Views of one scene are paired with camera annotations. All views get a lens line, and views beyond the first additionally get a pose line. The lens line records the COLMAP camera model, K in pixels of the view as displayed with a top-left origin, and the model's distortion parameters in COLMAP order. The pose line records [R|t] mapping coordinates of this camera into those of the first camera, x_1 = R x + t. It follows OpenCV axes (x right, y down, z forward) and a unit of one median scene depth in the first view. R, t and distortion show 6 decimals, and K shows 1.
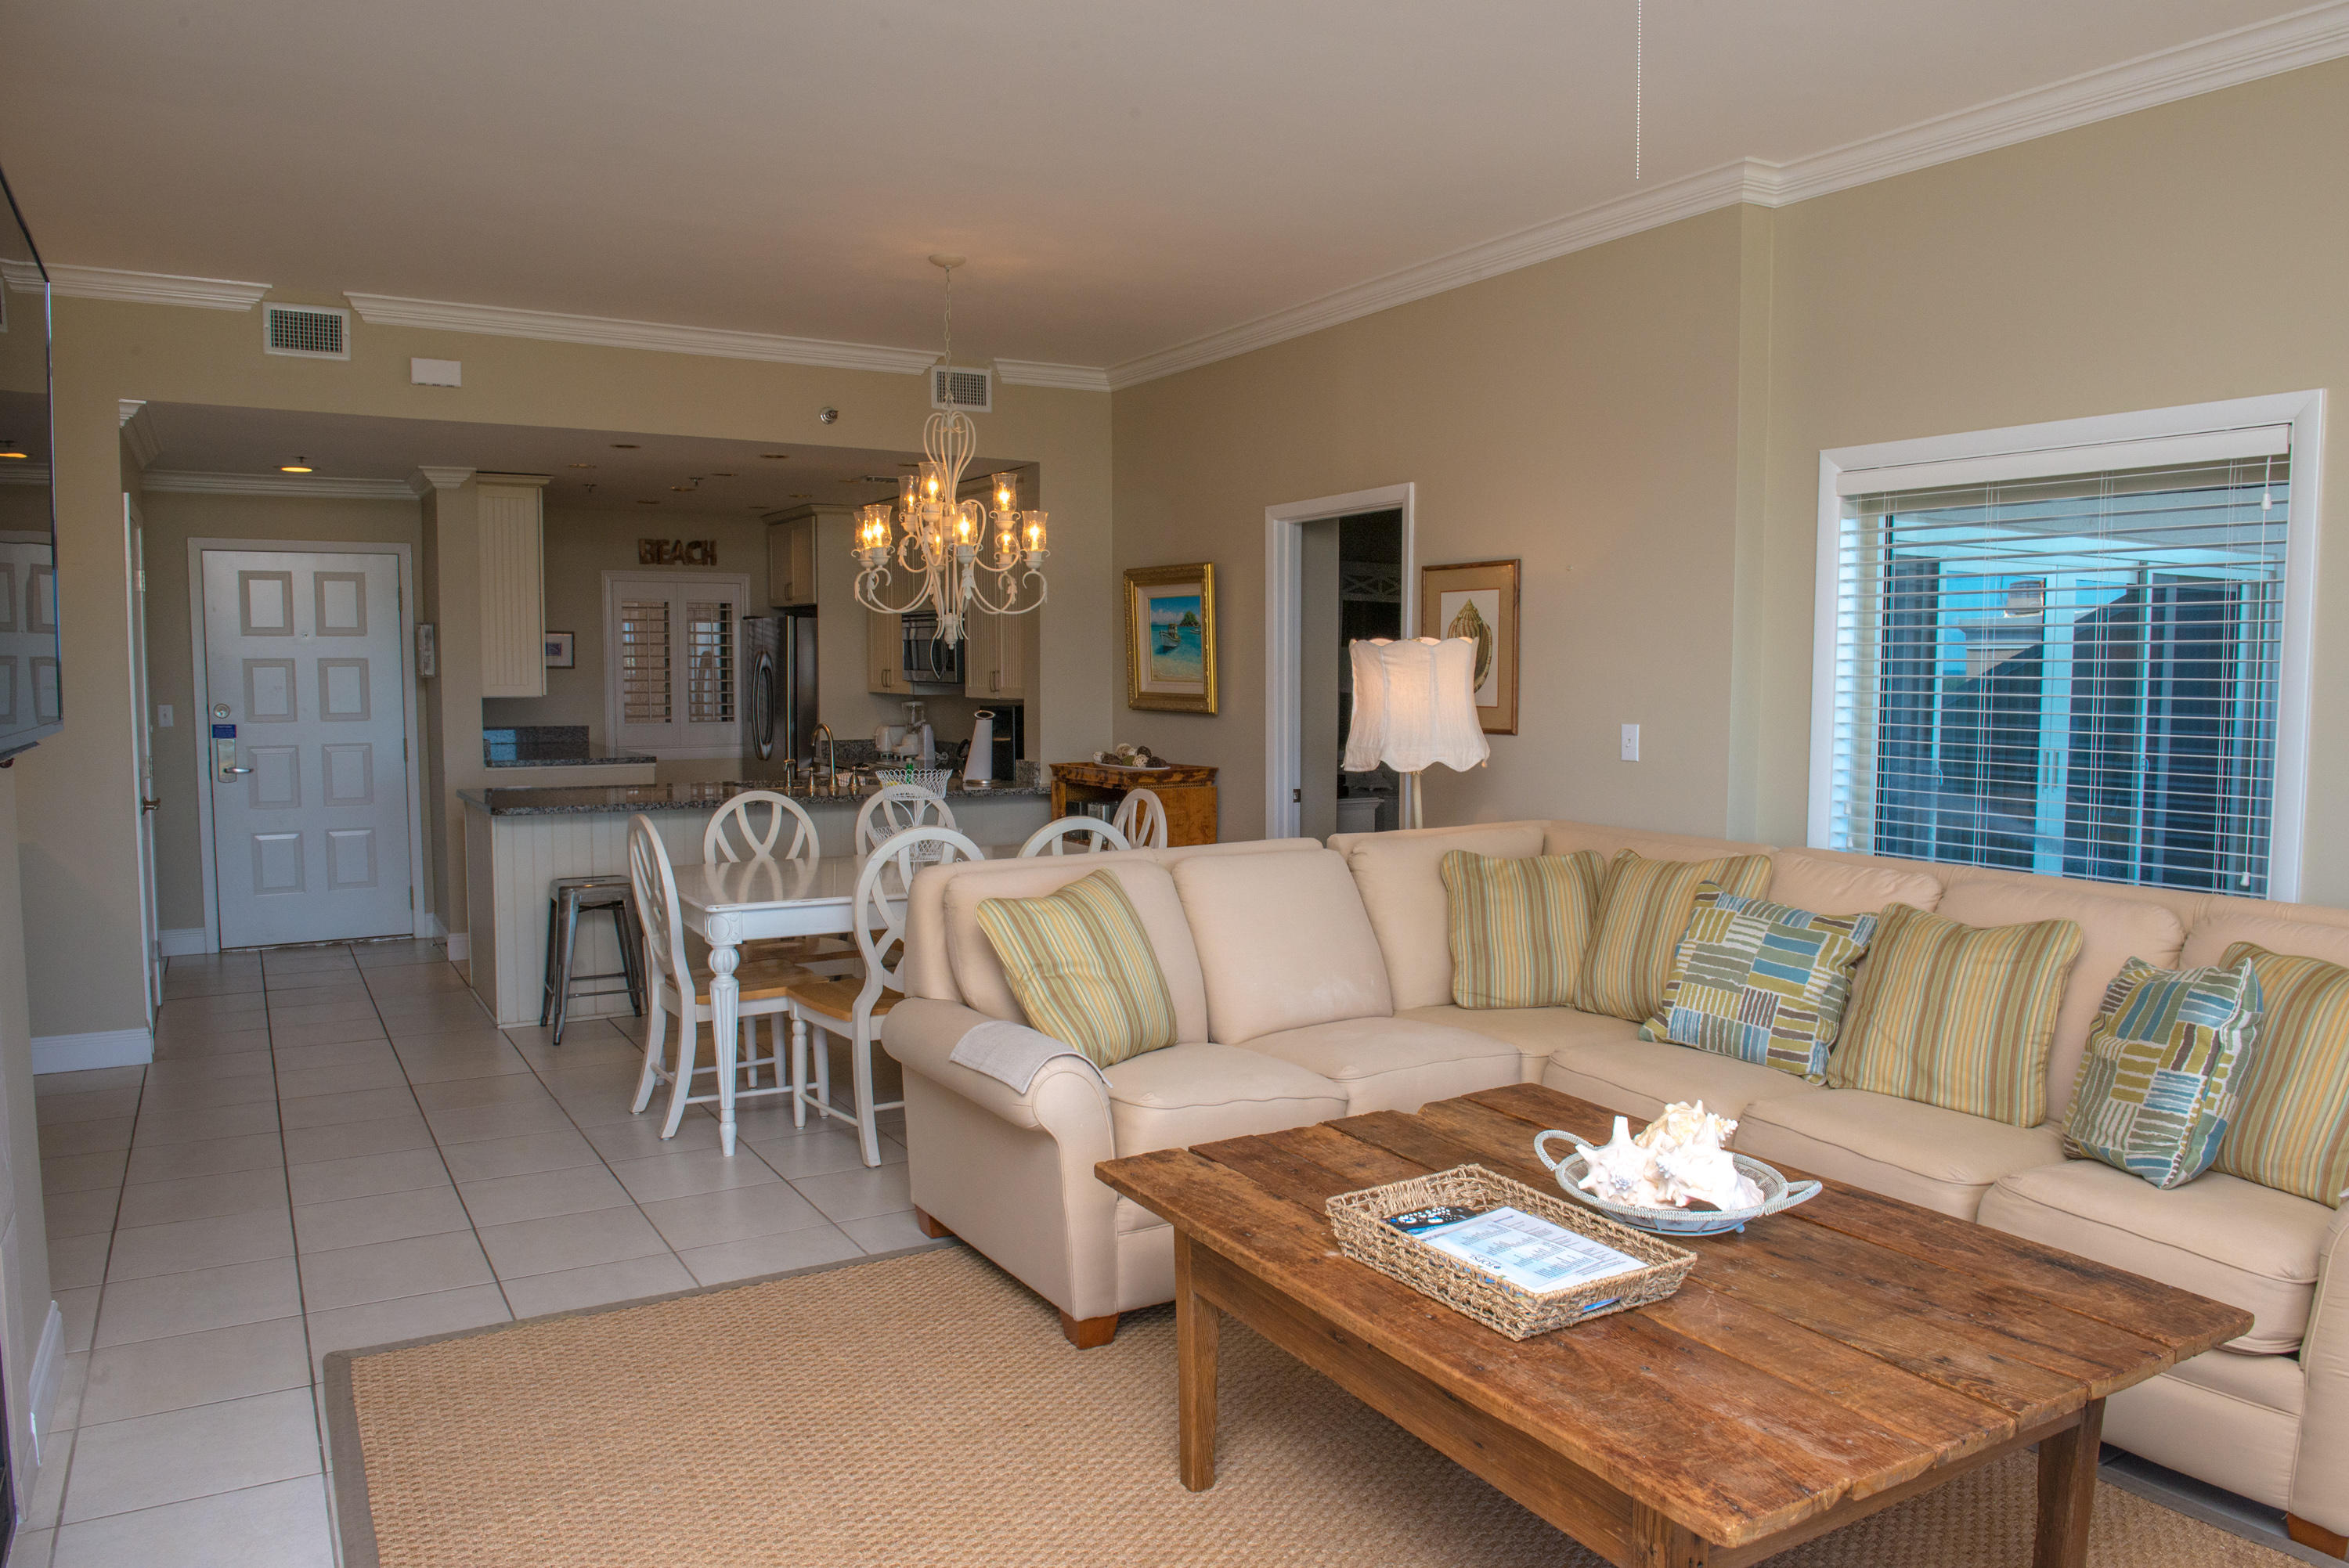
lens RADIAL K [[1596.6, 0, 1174.5], [0, 1596.6, 784.0], [0, 0, 1]] dist [-0.043538, -0.005779]
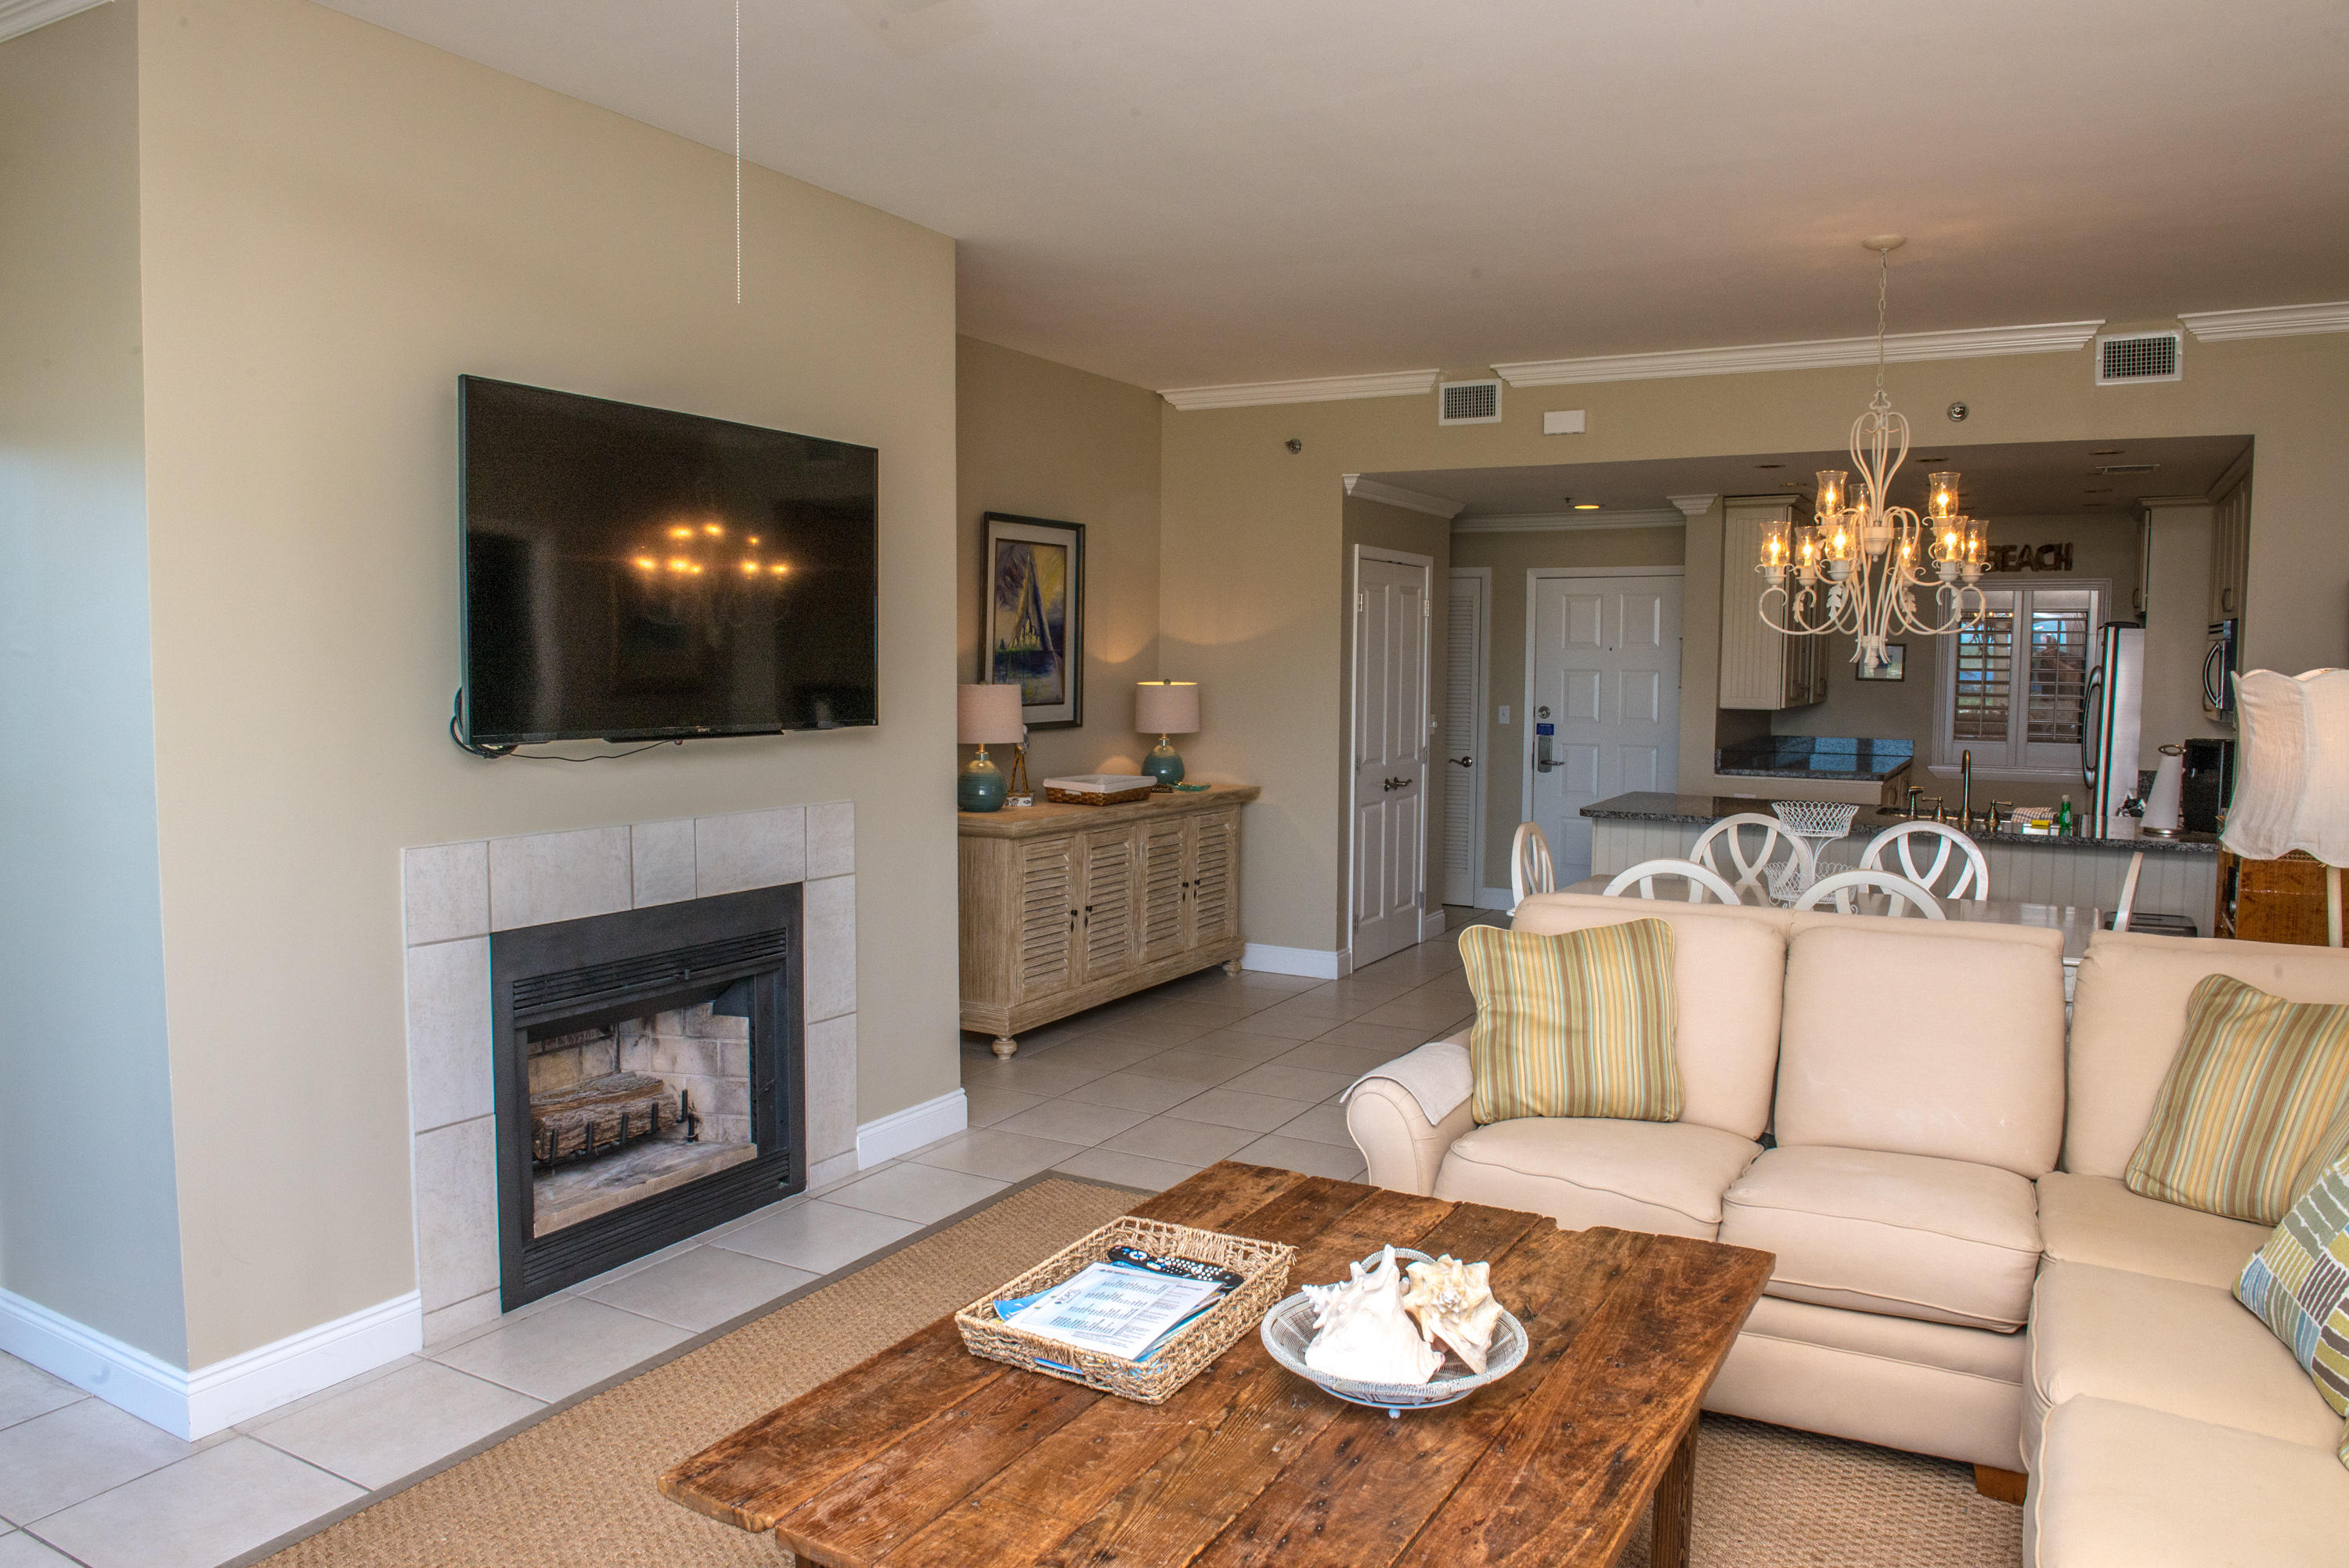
lens RADIAL K [[1596.6, 0, 1174.5], [0, 1596.6, 784.0], [0, 0, 1]] dist [-0.043538, -0.005779]
pose [[0.501088, 0.071109, -0.862470, 0.448508], [-0.071378, 0.996619, 0.040699, -0.031419], [0.862448, 0.041167, 0.504469, 0.216246]]
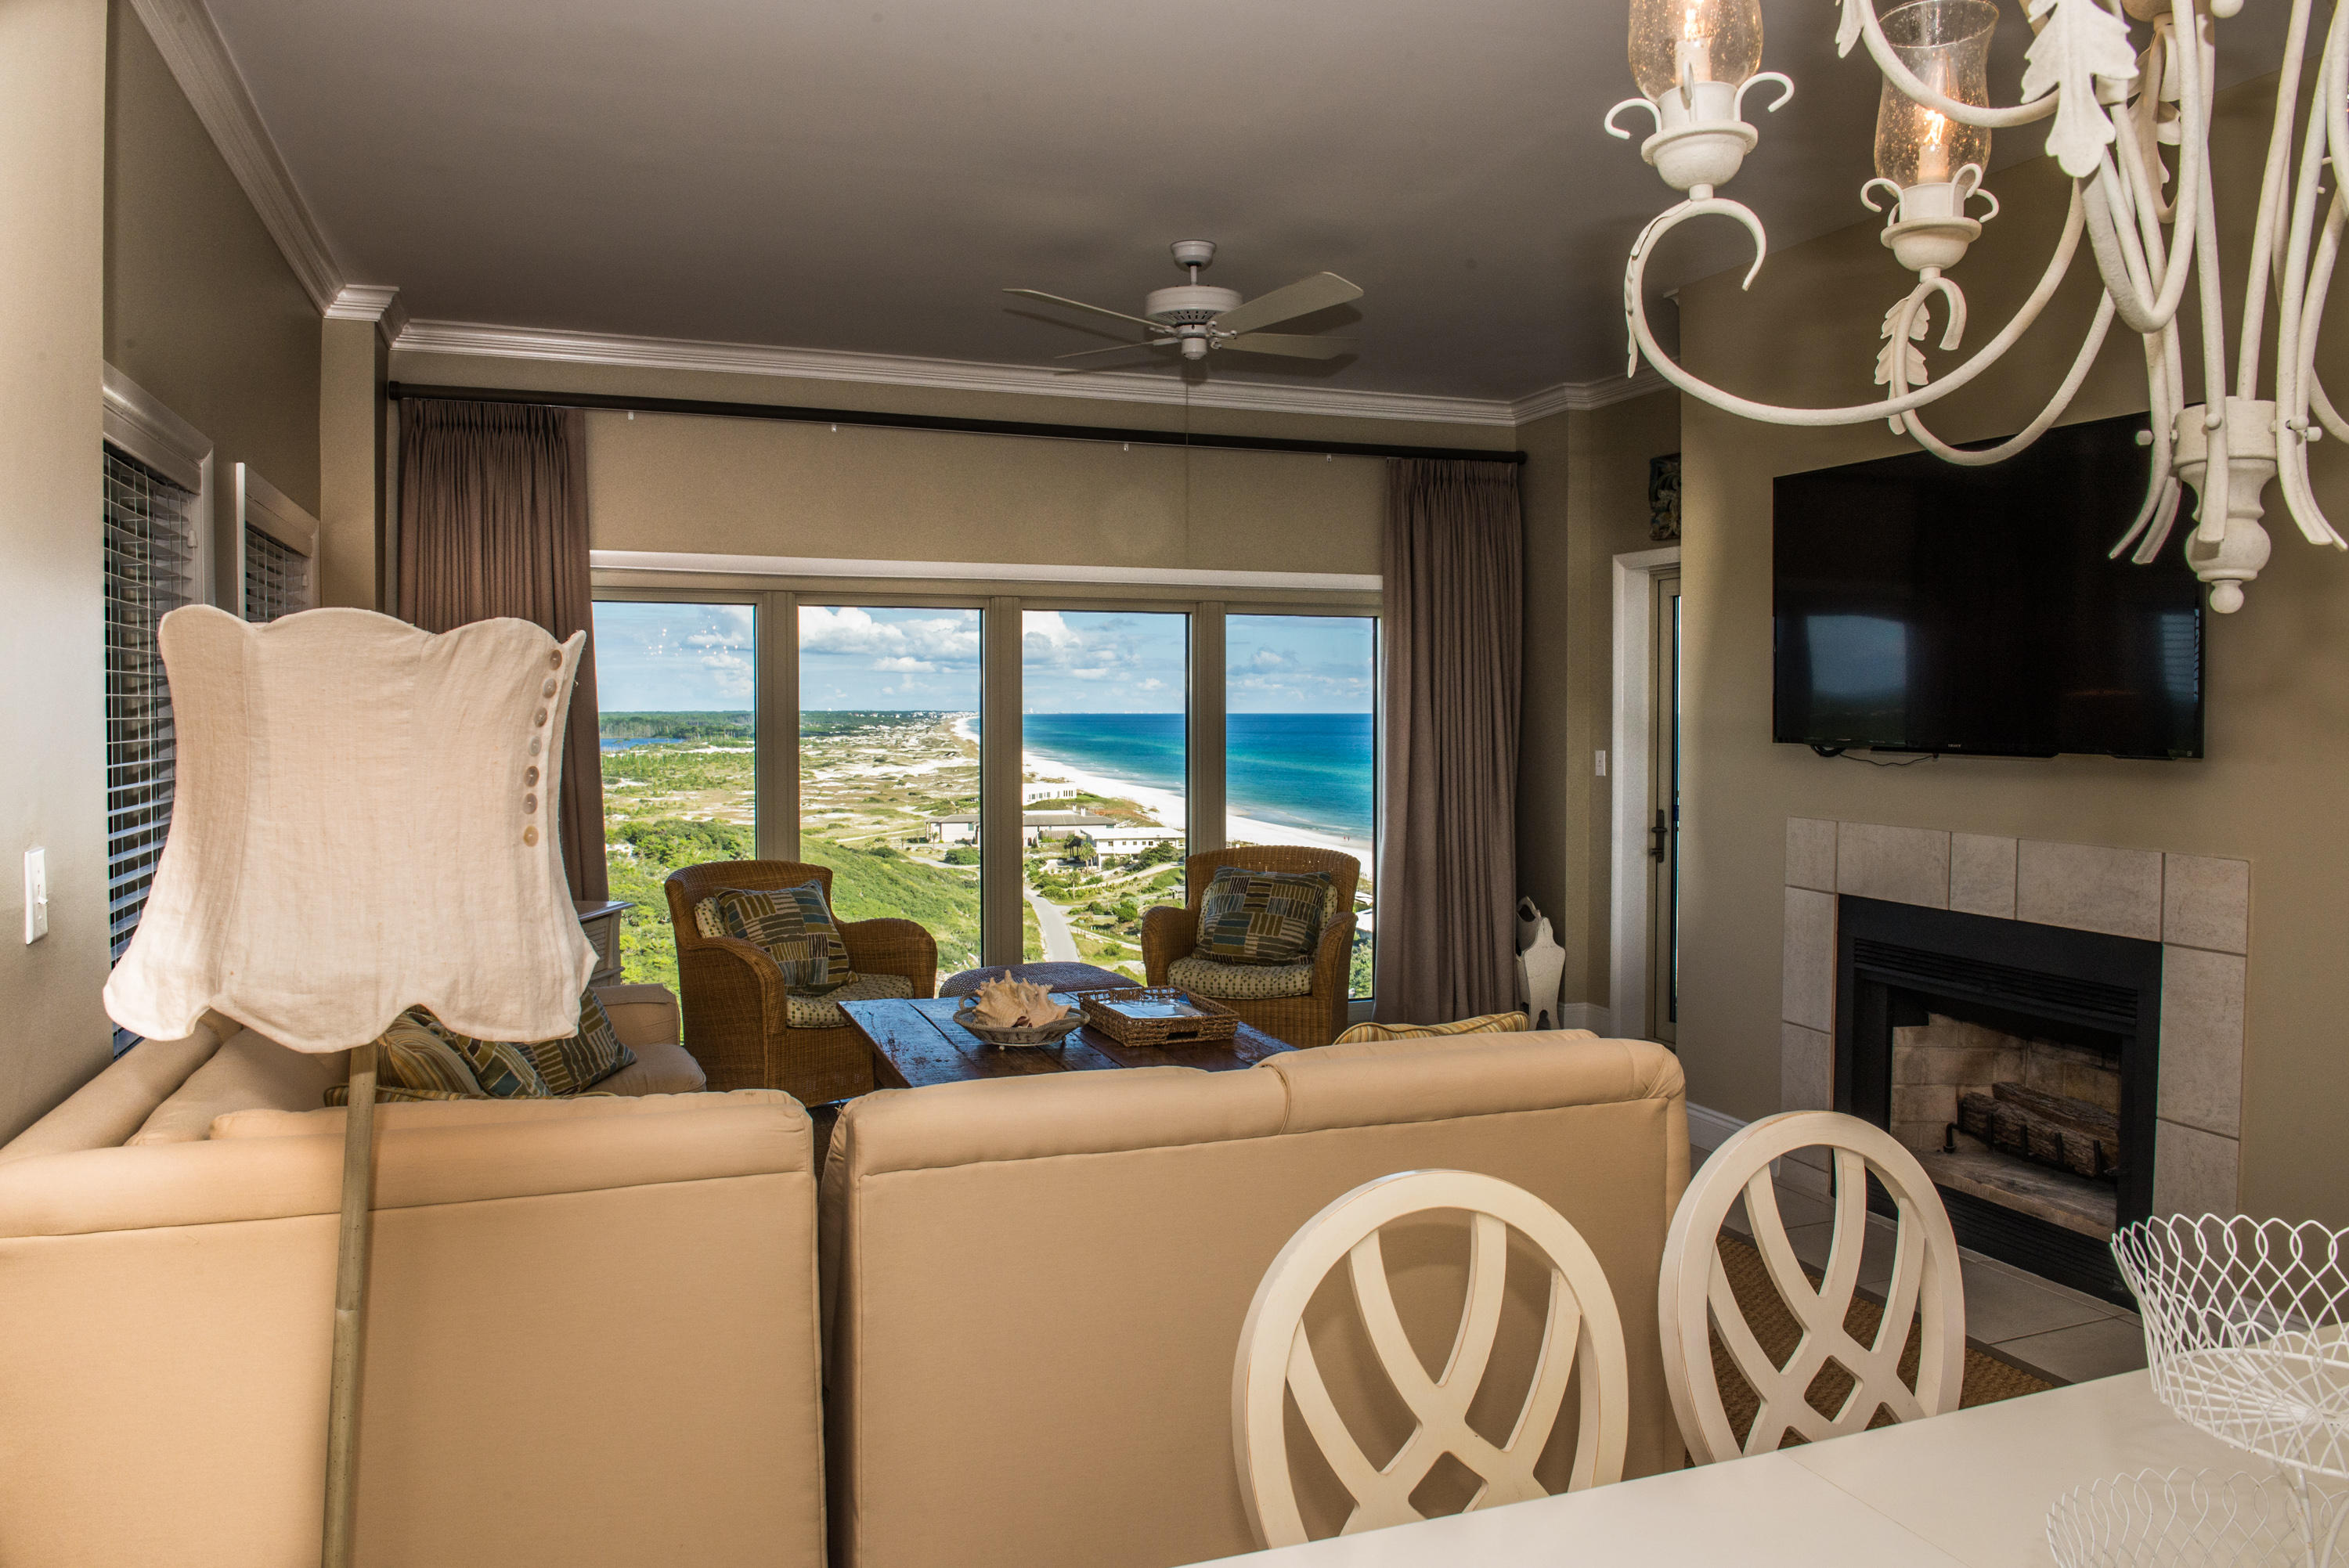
lens RADIAL K [[1596.6, 0, 1174.5], [0, 1596.6, 784.0], [0, 0, 1]] dist [-0.043538, -0.005779]
pose [[-0.986079, -0.008108, 0.166077, -0.055037], [0.012337, 0.992489, 0.121710, -0.088068], [-0.165817, 0.122065, -0.978573, 1.194620]]
